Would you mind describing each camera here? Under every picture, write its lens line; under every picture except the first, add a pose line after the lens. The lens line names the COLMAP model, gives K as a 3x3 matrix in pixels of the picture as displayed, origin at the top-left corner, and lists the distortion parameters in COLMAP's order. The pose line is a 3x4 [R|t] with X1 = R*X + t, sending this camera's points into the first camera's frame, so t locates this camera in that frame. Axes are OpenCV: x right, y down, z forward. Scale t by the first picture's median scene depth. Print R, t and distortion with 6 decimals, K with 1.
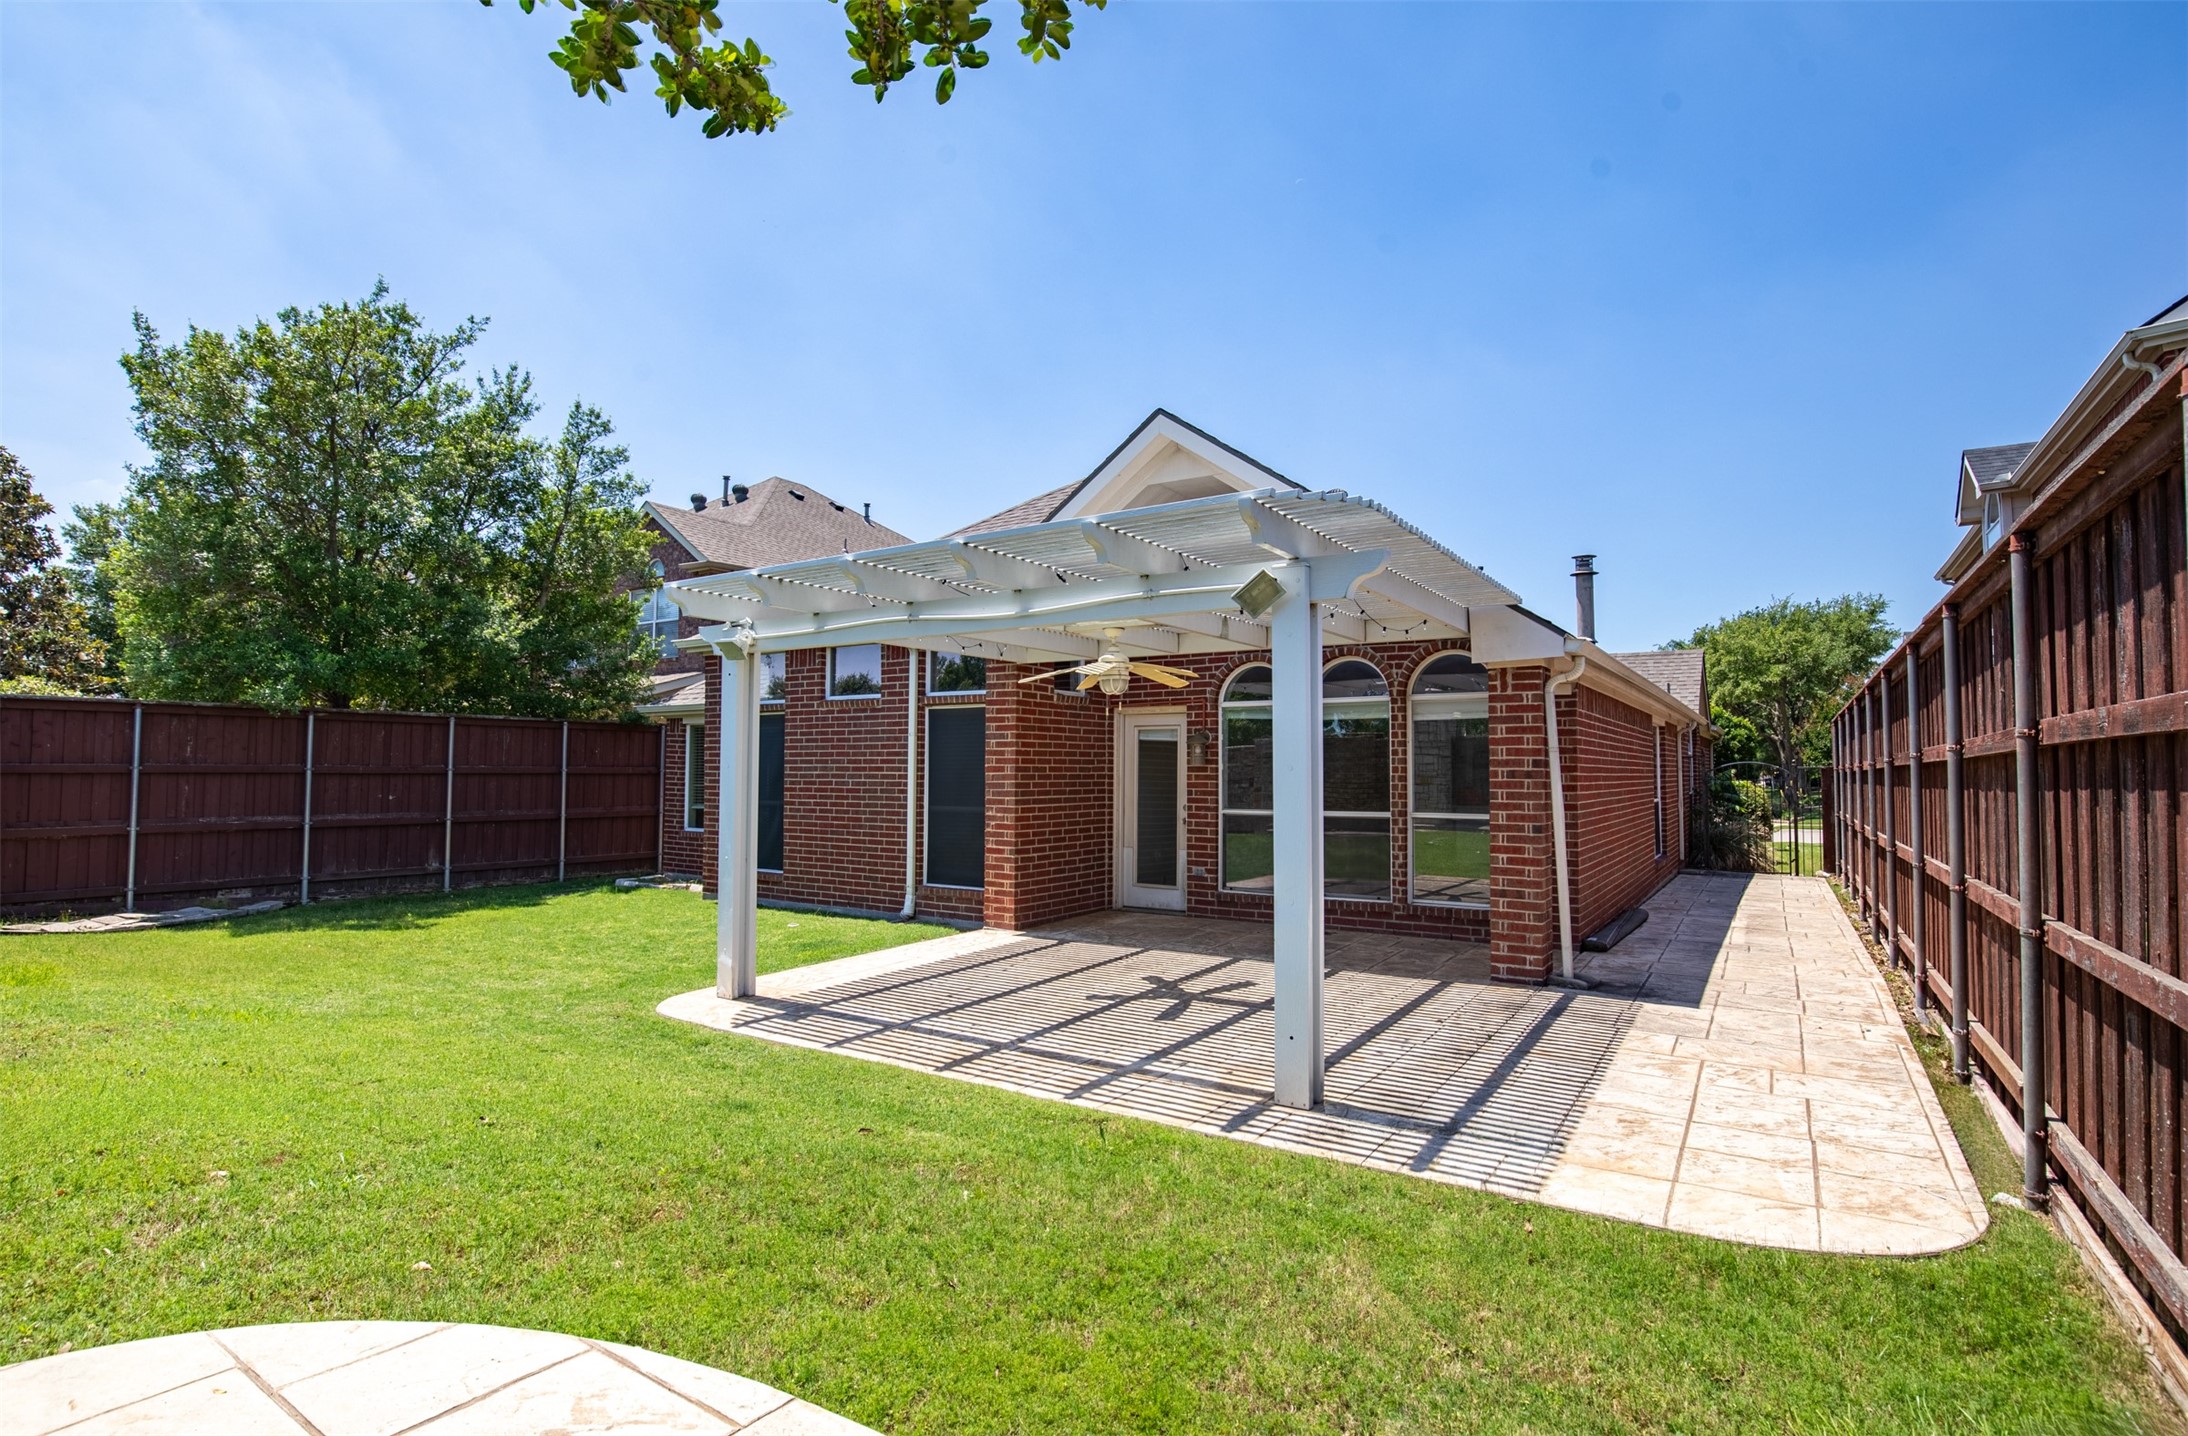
lens RADIAL K [[1066.1, 0, 1094.0], [0, 1066.1, 718.0], [0, 0, 1]] dist [0.000043, -0.000102]
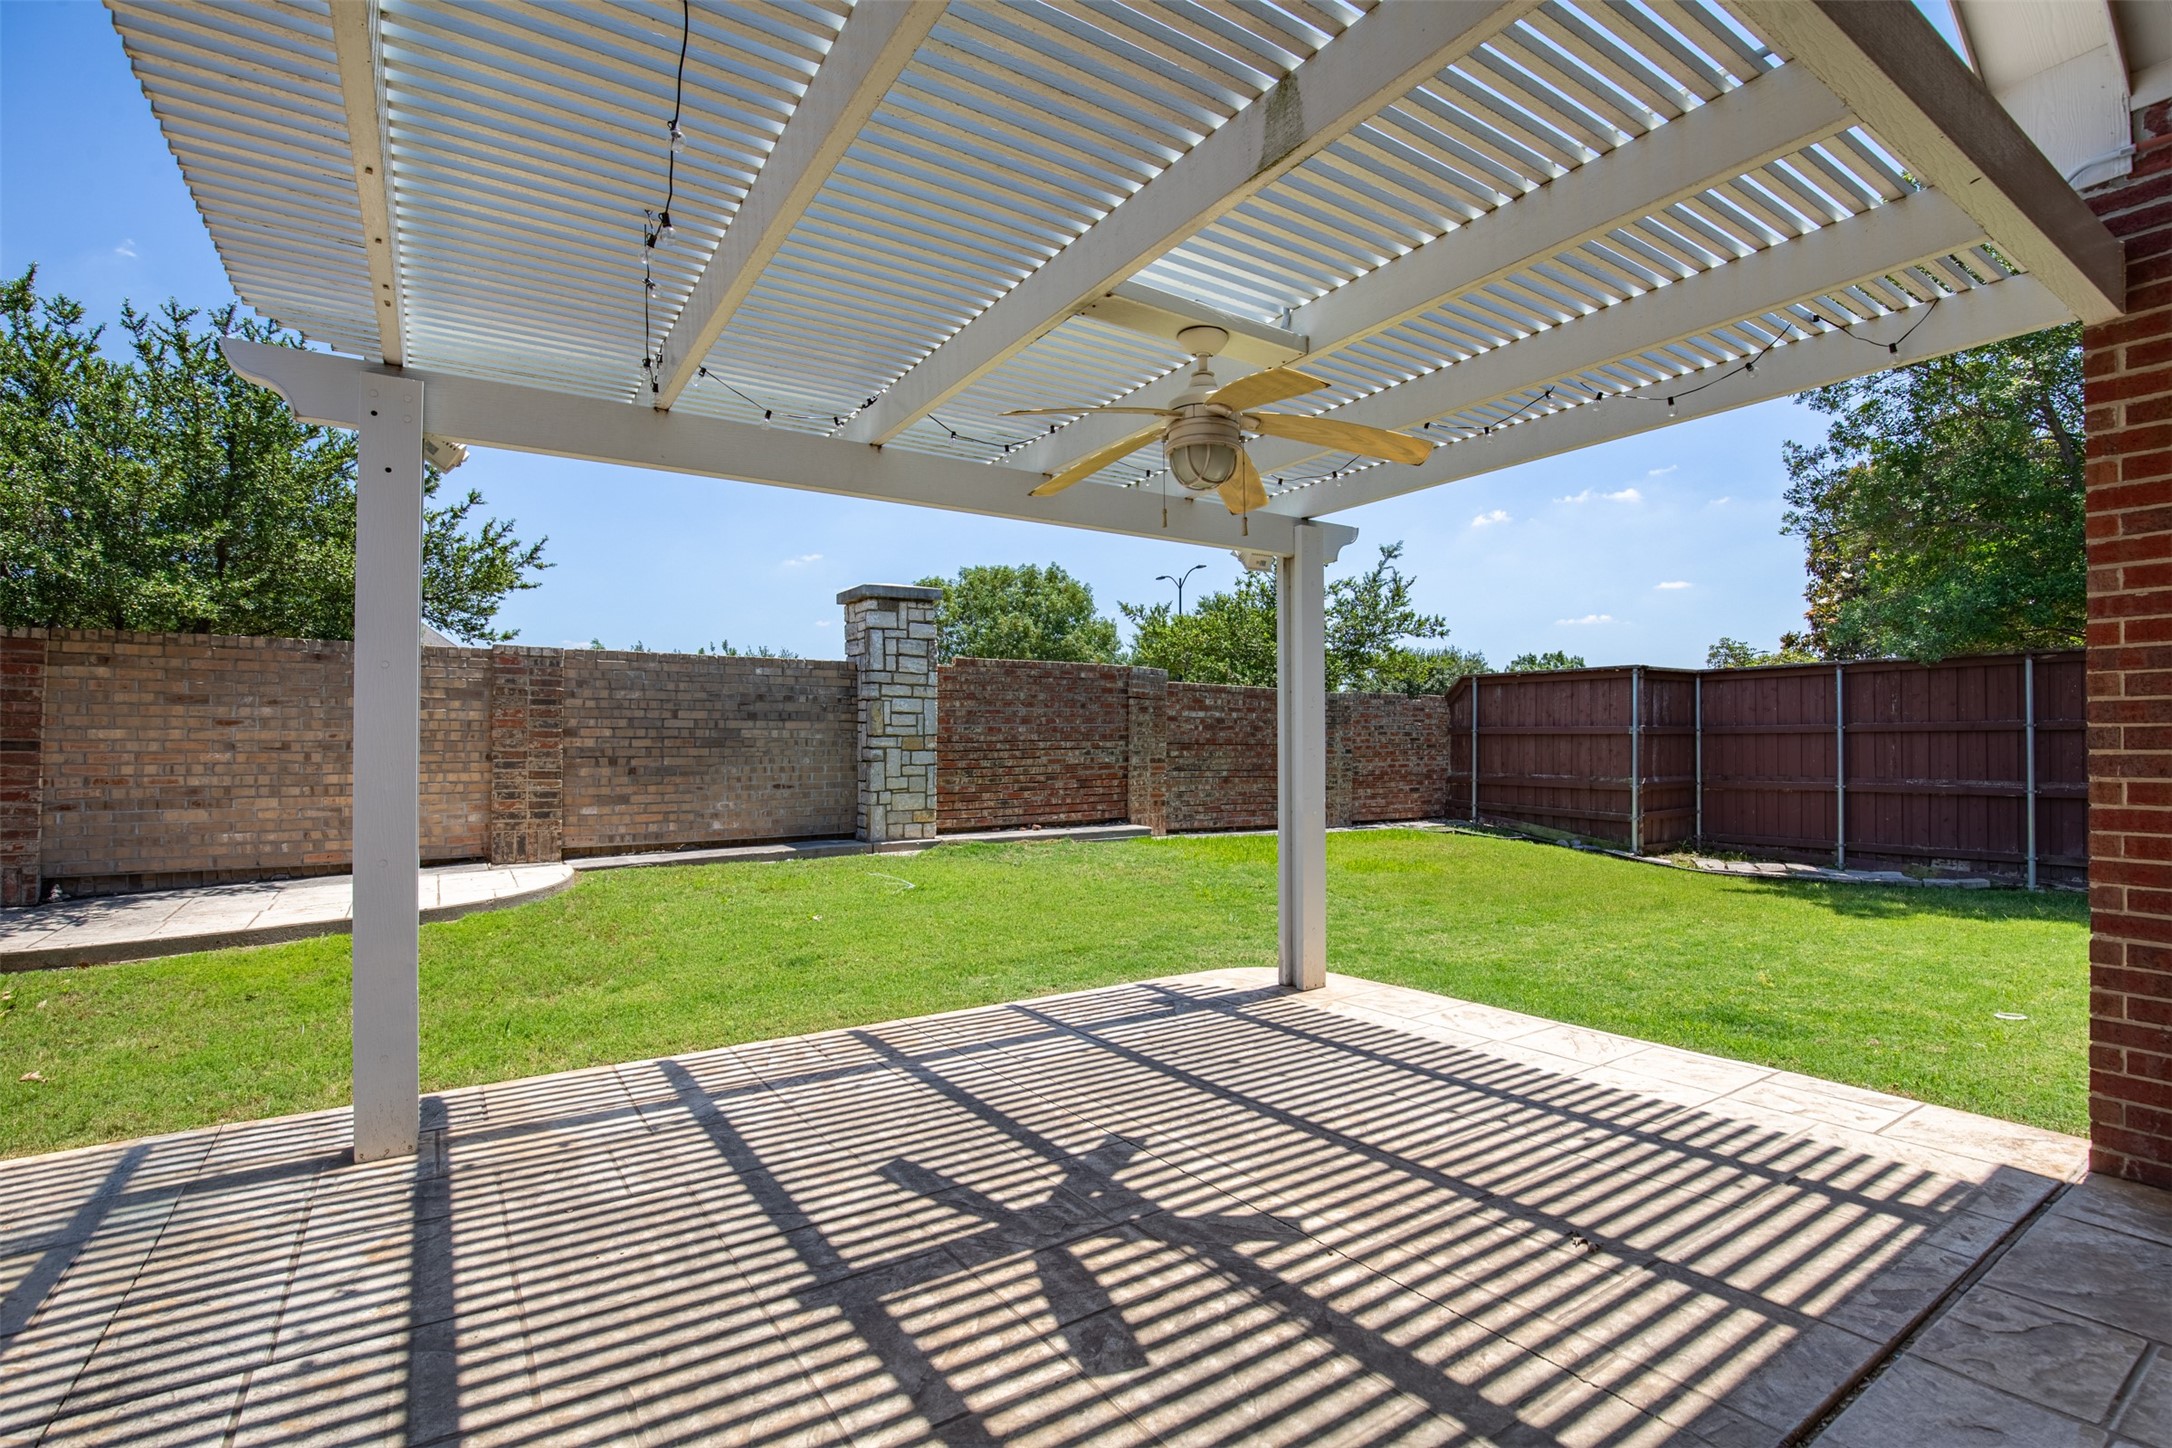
lens RADIAL K [[998.5, 0, 1088.3], [0, 998.5, 731.8], [0, 0, 1]] dist [-0.039957, 0.009950]
pose [[-0.392297, -0.018976, -0.919643, 0.315851], [0.043419, 0.998291, -0.039121, 0.071247], [0.918813, -0.055277, -0.390802, 0.882571]]
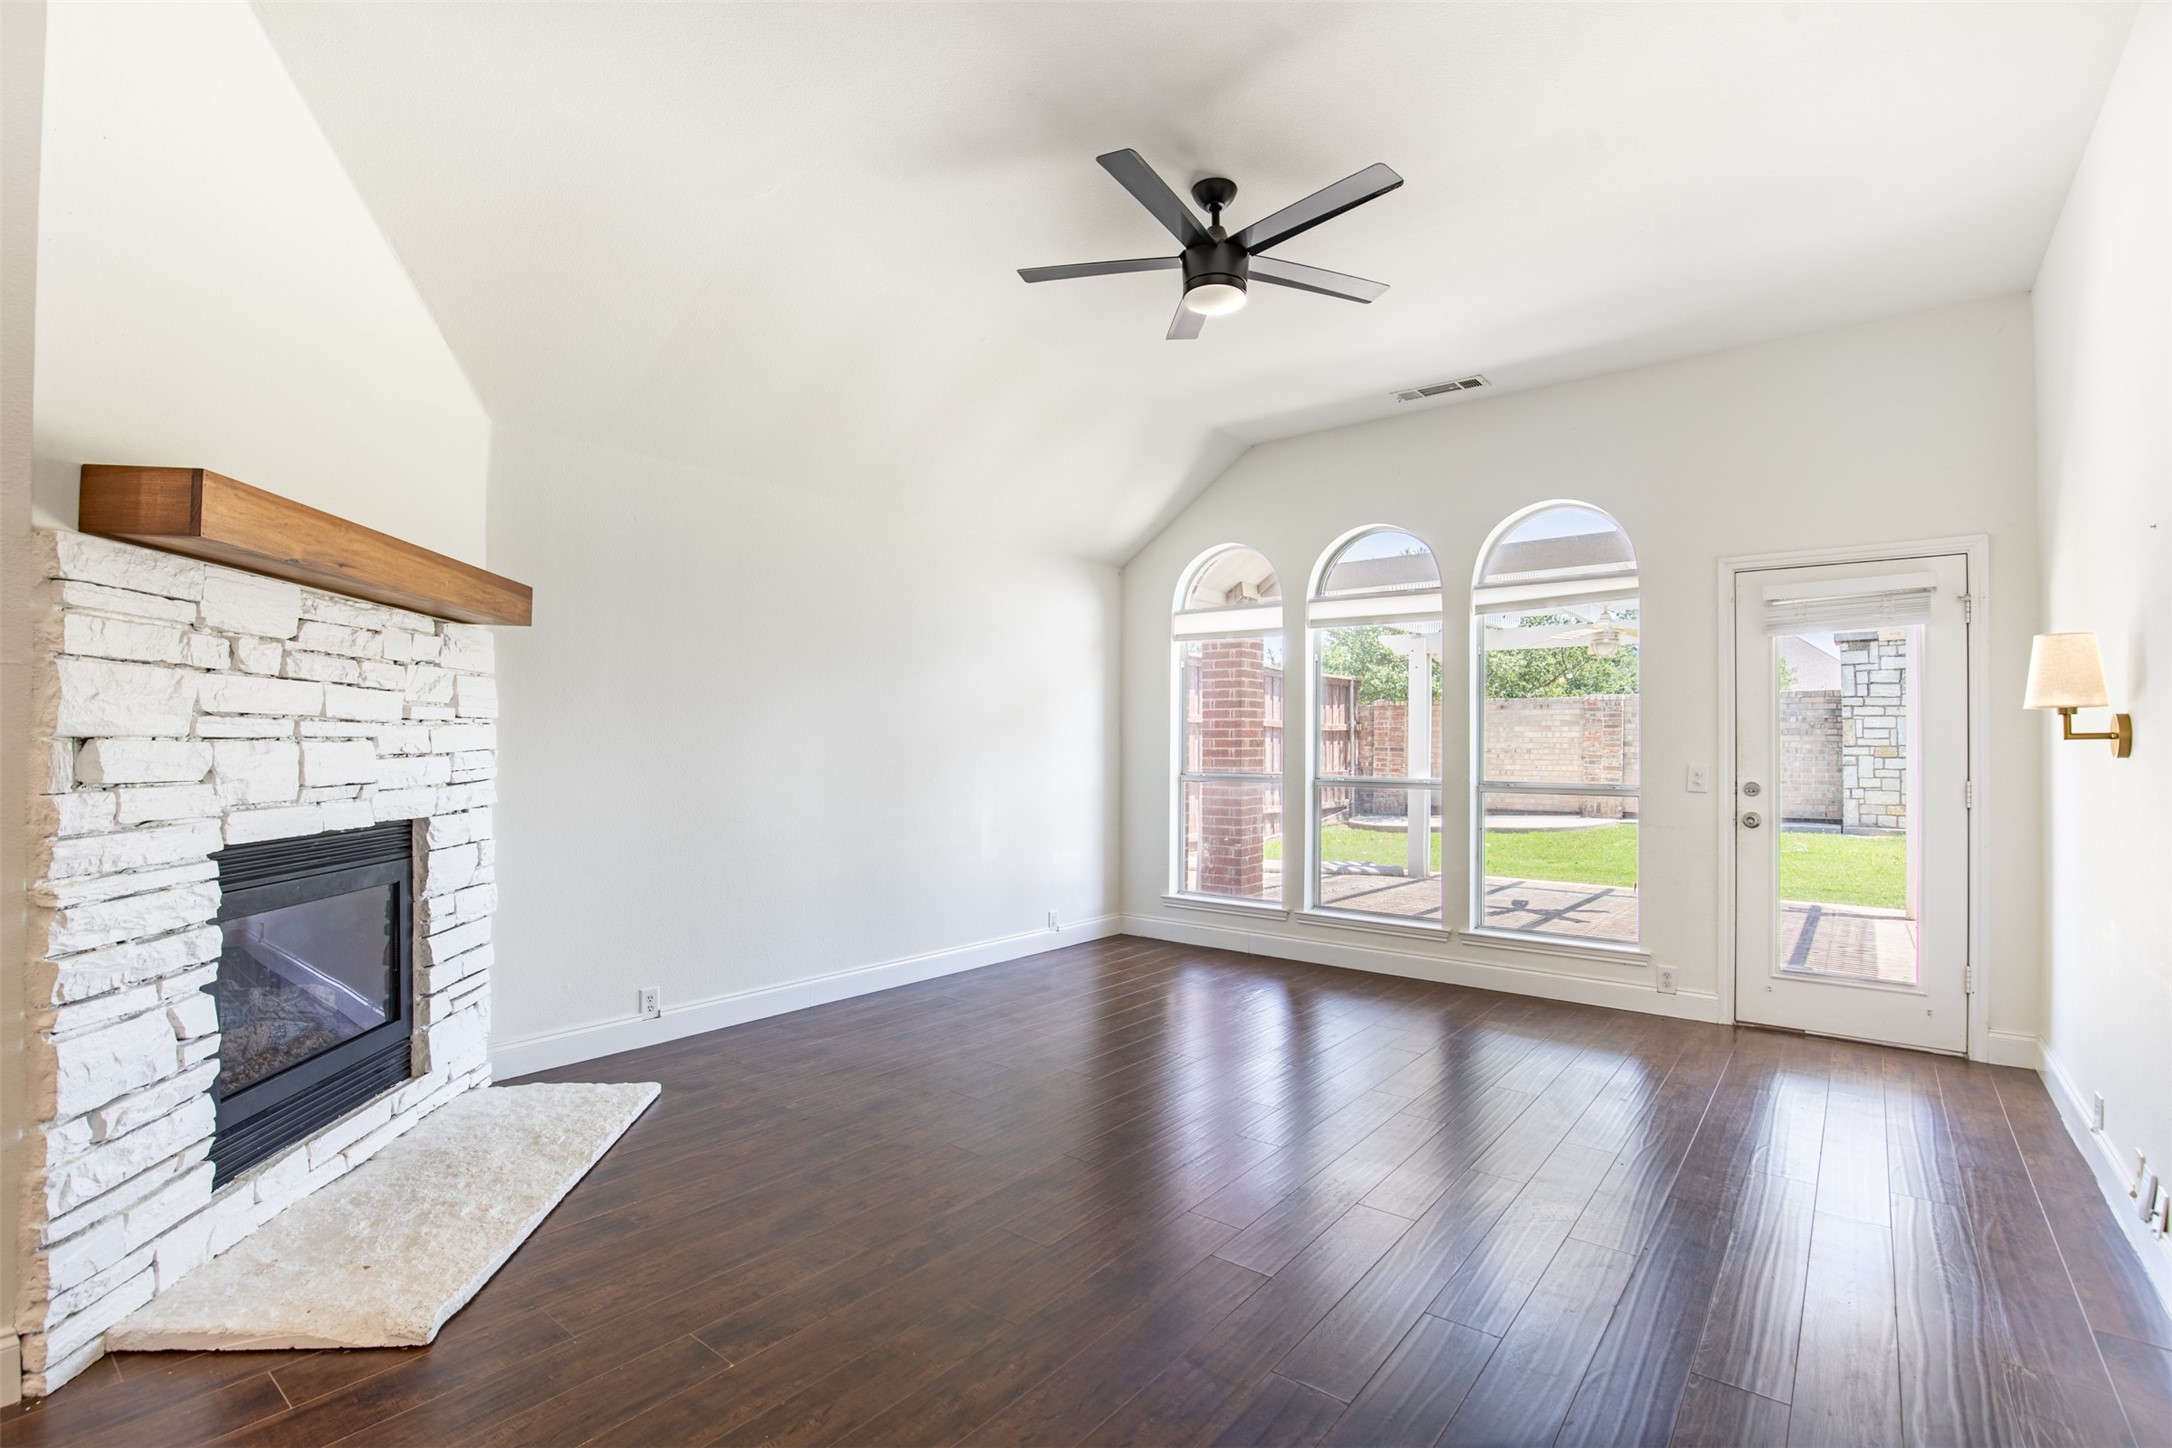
lens RADIAL K [[998.5, 0, 1088.3], [0, 998.5, 731.8], [0, 0, 1]] dist [-0.039957, 0.009950]
pose [[-0.995404, -0.013030, 0.094869, 0.356661], [-0.019007, 0.997872, -0.062370, 0.106701], [-0.093855, -0.063886, -0.993534, 1.652935]]
